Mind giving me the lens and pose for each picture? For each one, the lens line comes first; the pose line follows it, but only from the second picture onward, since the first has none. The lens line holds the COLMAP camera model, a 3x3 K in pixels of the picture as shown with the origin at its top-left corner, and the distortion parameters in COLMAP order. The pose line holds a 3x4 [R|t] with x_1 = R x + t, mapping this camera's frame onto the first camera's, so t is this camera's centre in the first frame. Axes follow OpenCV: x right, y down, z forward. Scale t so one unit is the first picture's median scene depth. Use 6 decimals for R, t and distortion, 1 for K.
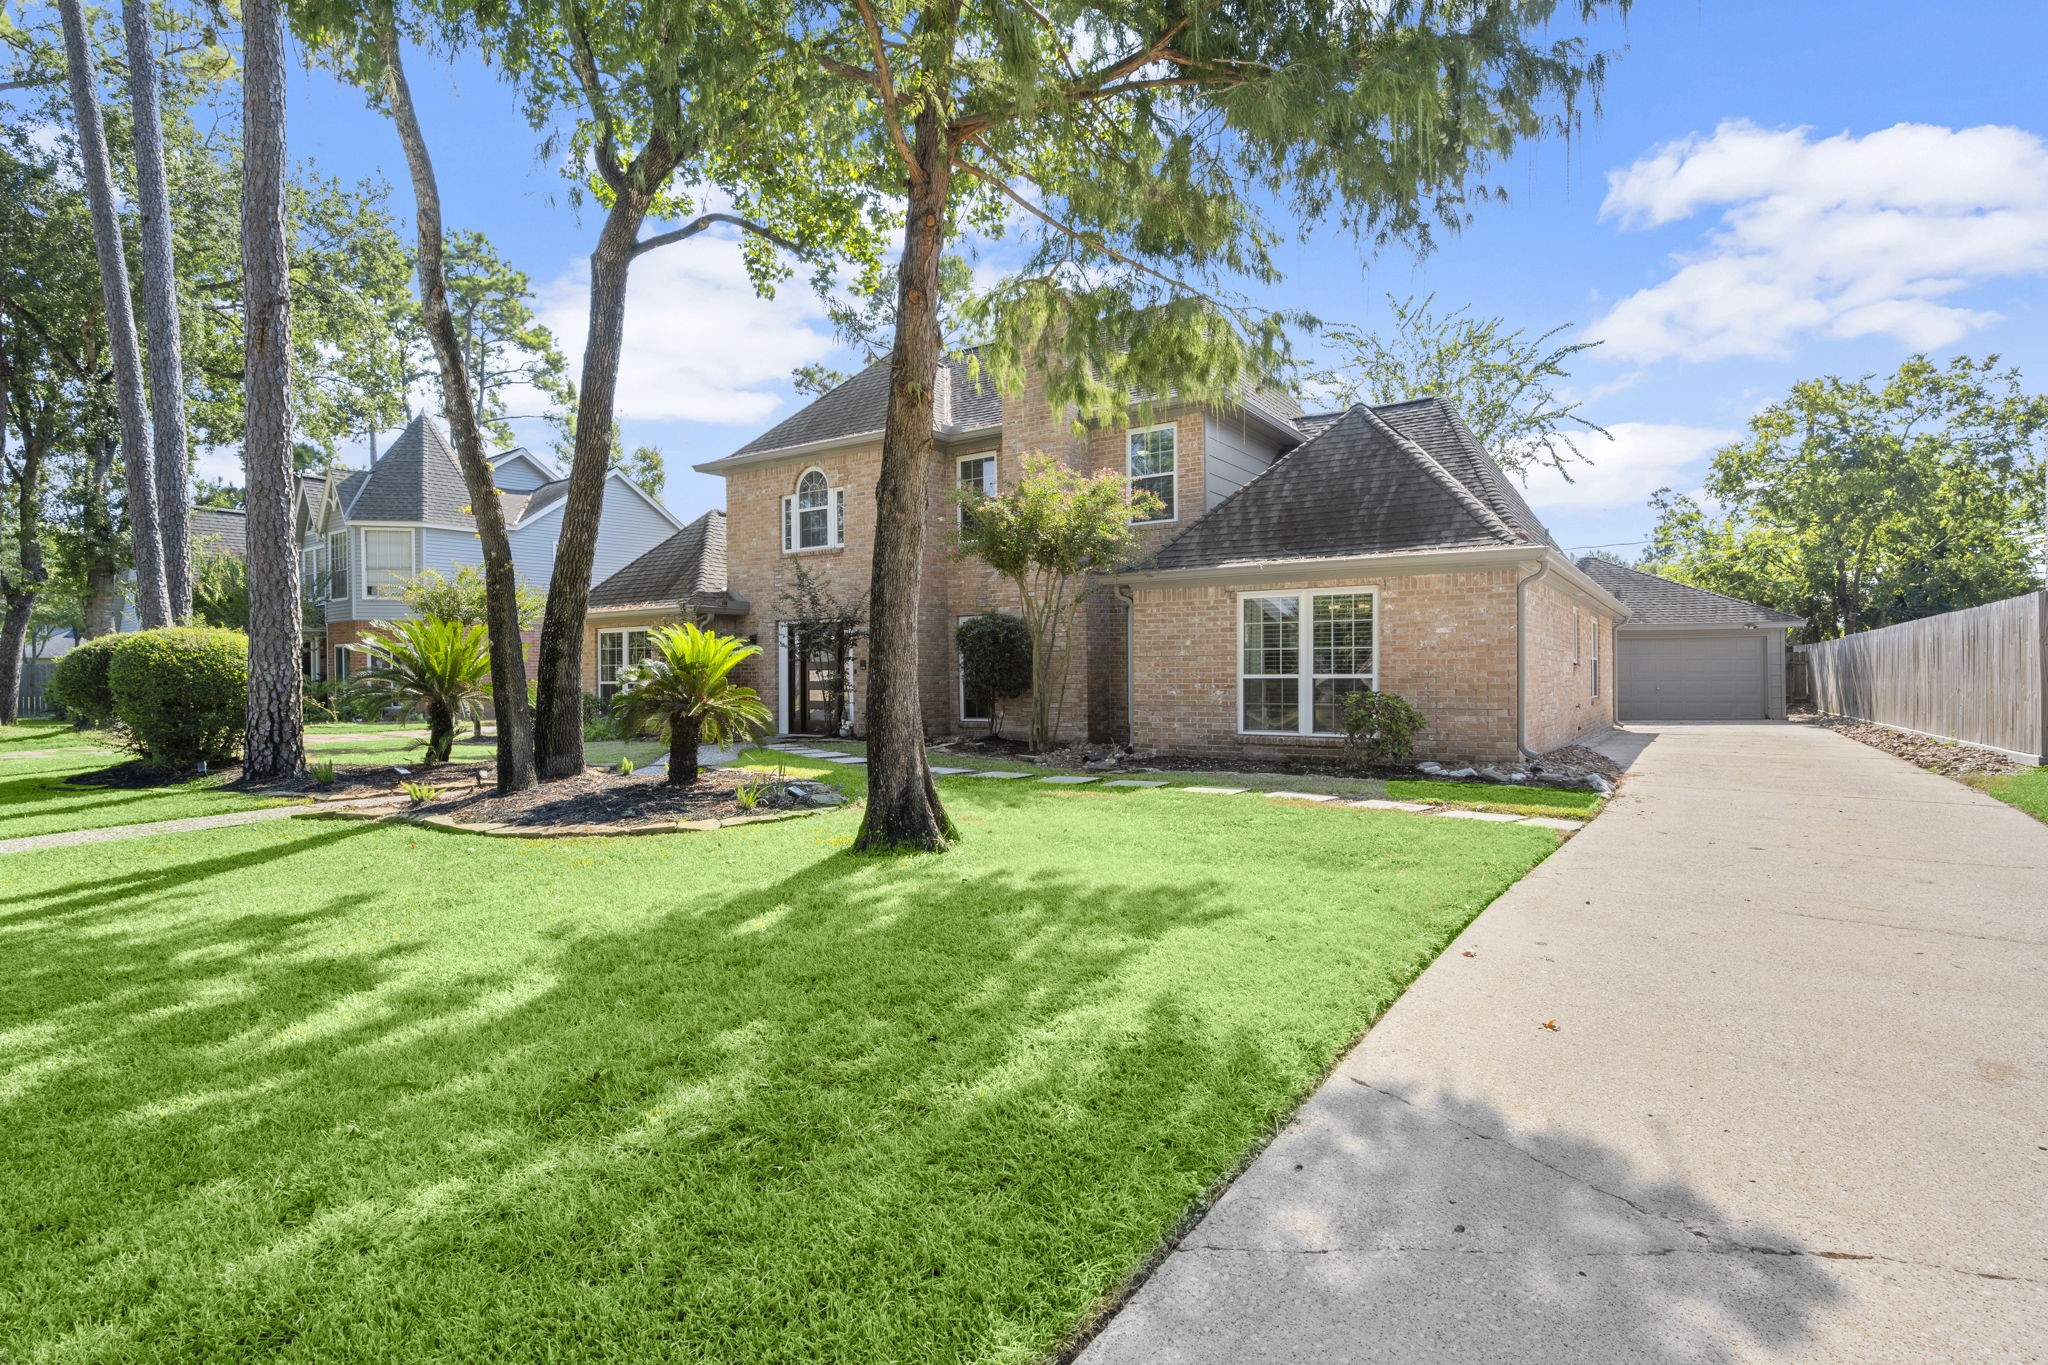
lens RADIAL K [[1029.3, 0, 1017.8], [0, 1029.3, 681.9], [0, 0, 1]] dist [-0.004384, -0.000453]
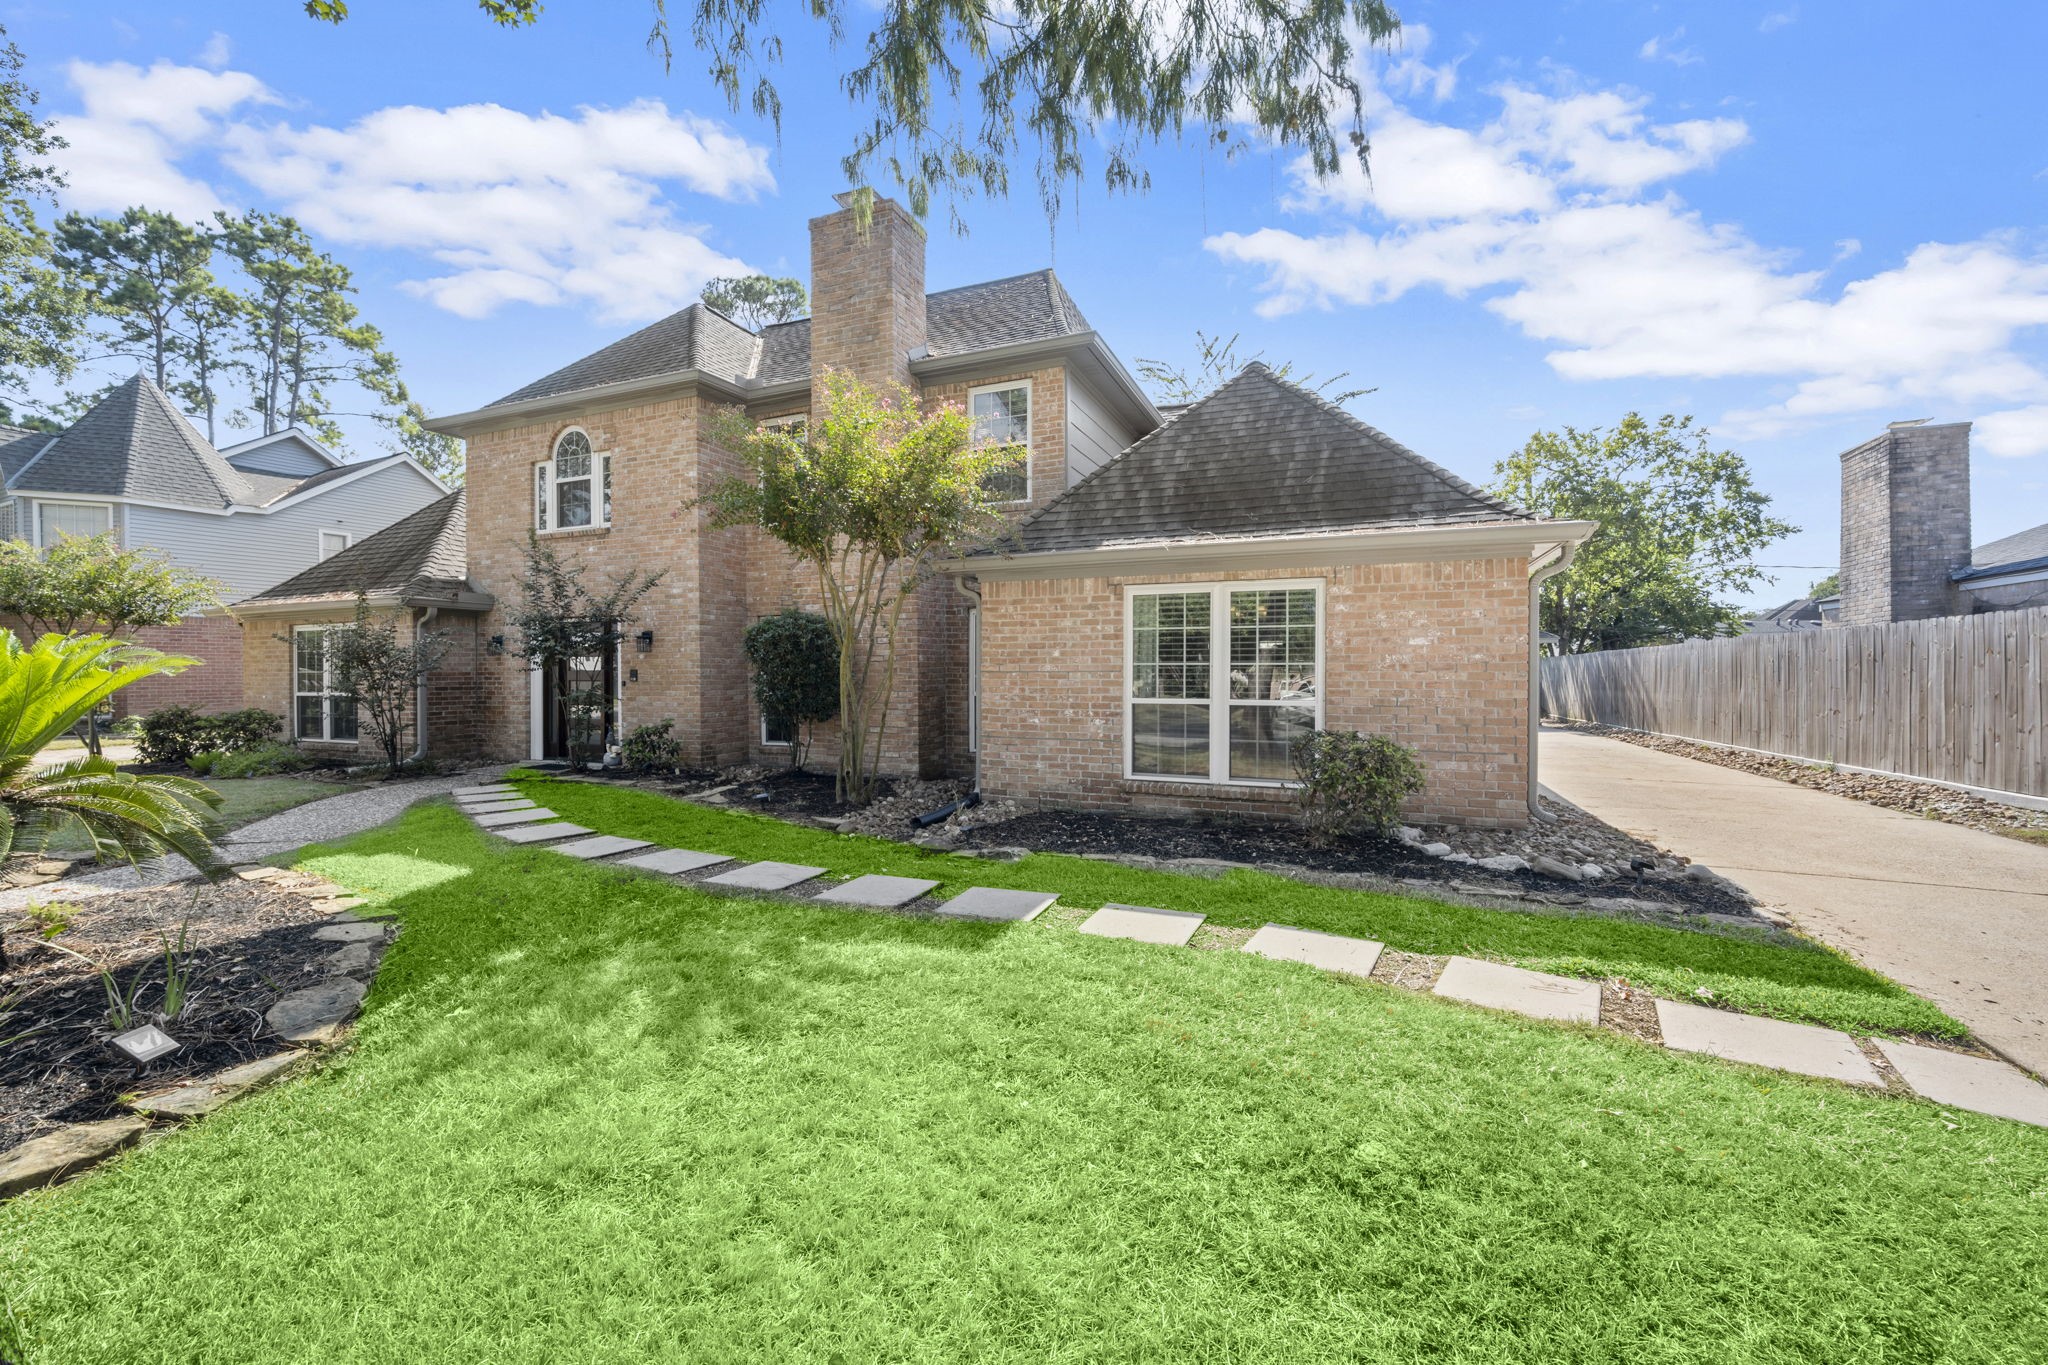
lens RADIAL K [[812.6, 0, 1022.5], [0, 812.6, 674.1], [0, 0, 1]] dist [0.001604, 0.000171]
pose [[0.980813, 0.005805, 0.194864, 0.024349], [-0.004533, 0.999965, -0.006970, -0.016476], [-0.194898, 0.005953, 0.980806, 0.368998]]
